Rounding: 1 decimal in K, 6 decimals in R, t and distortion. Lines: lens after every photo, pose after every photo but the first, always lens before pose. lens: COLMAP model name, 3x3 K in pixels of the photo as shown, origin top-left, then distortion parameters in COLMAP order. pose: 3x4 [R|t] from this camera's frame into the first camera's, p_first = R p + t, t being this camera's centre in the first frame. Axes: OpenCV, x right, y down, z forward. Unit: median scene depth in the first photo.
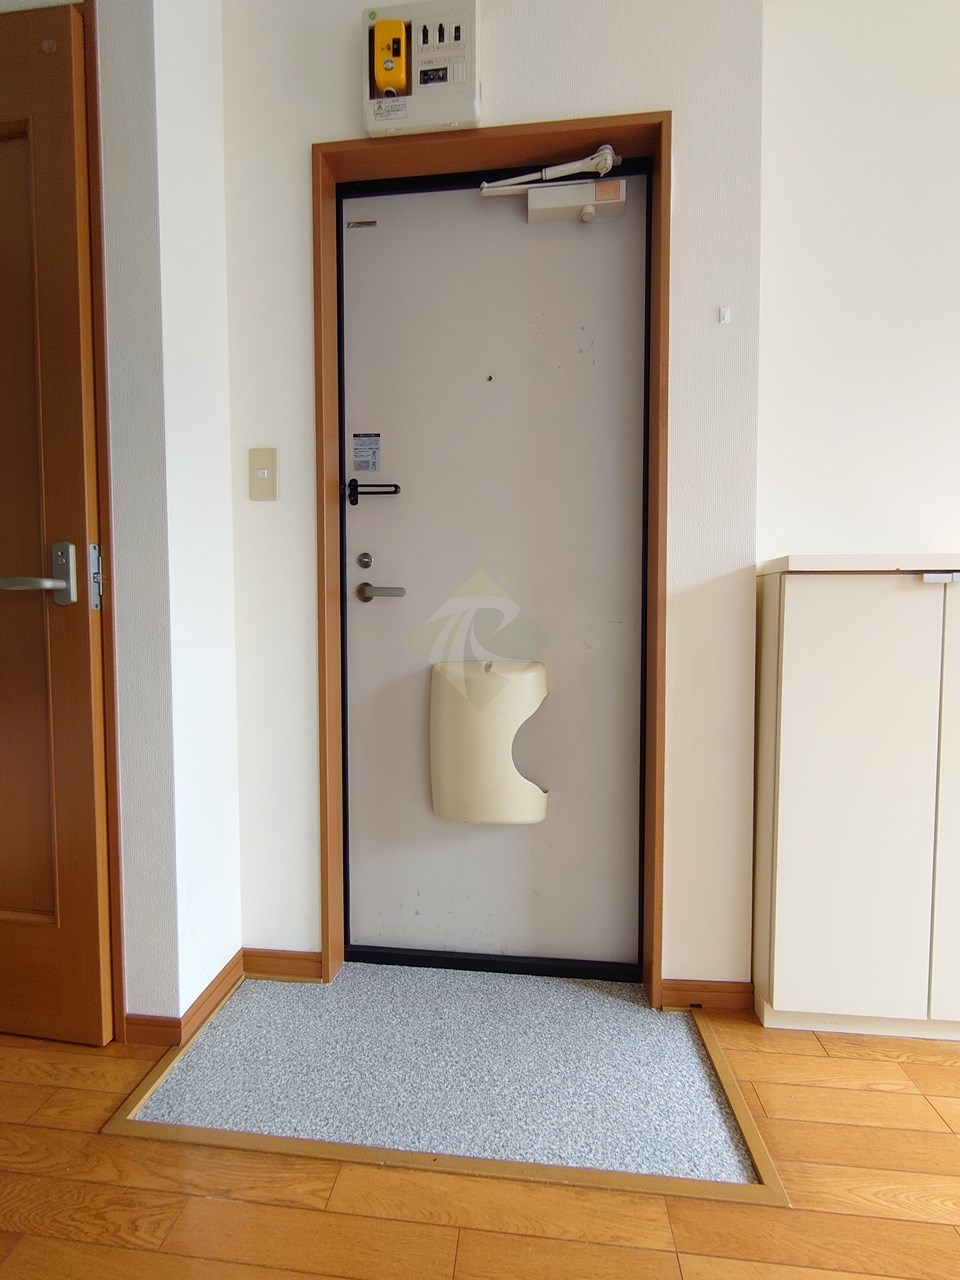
lens RADIAL K [[552.7, 0, 479.7], [0, 552.7, 647.6], [0, 0, 1]] dist [0.000687, -0.000552]
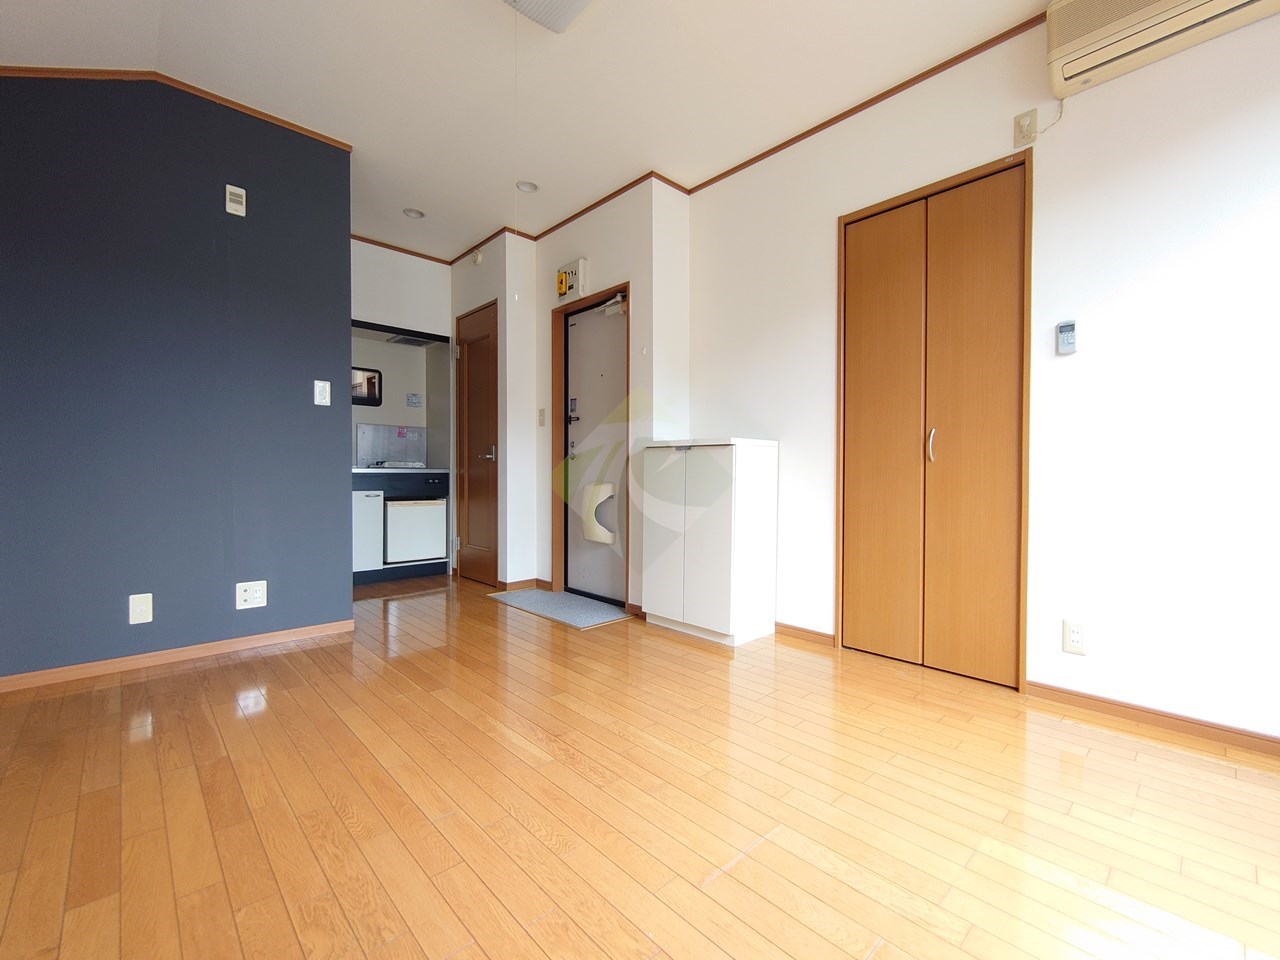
lens RADIAL K [[552.7, 0, 646.0], [0, 552.7, 474.0], [0, 0, 1]] dist [0.000687, -0.000552]
pose [[0.753936, 0.011558, -0.656846, 2.019268], [-0.032550, 0.999274, -0.019778, 0.032807], [0.656141, 0.036291, 0.753765, -0.886366]]
